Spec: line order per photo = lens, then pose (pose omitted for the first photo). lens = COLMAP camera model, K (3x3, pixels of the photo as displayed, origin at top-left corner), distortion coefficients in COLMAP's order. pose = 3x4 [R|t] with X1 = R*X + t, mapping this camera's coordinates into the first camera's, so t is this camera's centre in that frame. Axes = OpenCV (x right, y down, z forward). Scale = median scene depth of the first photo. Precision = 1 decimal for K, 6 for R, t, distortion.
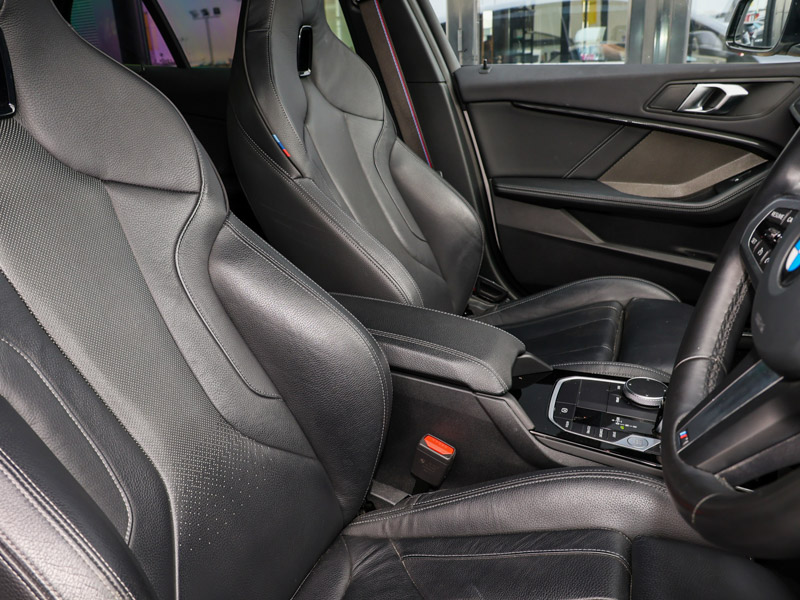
lens RADIAL K [[660.7, 0, 400.0], [0, 660.7, 300.3], [0, 0, 1]] dist [-0.002309, -0.000485]
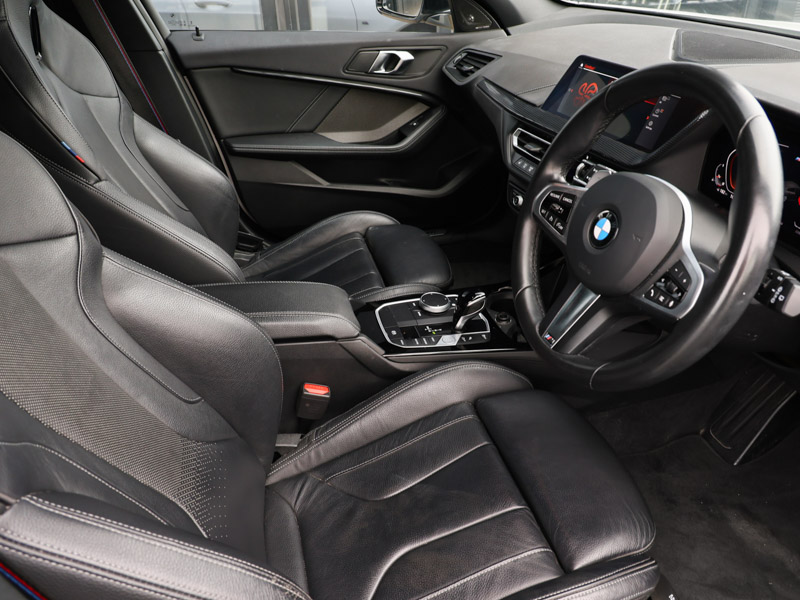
lens RADIAL K [[660.7, 0, 395.6], [0, 660.7, 278.3], [0, 0, 1]] dist [-0.002309, -0.000485]
pose [[0.770963, -0.249516, 0.585968, -0.382227], [0.156621, 0.966084, 0.205310, -0.162553], [-0.617322, -0.066512, 0.783894, -0.043815]]
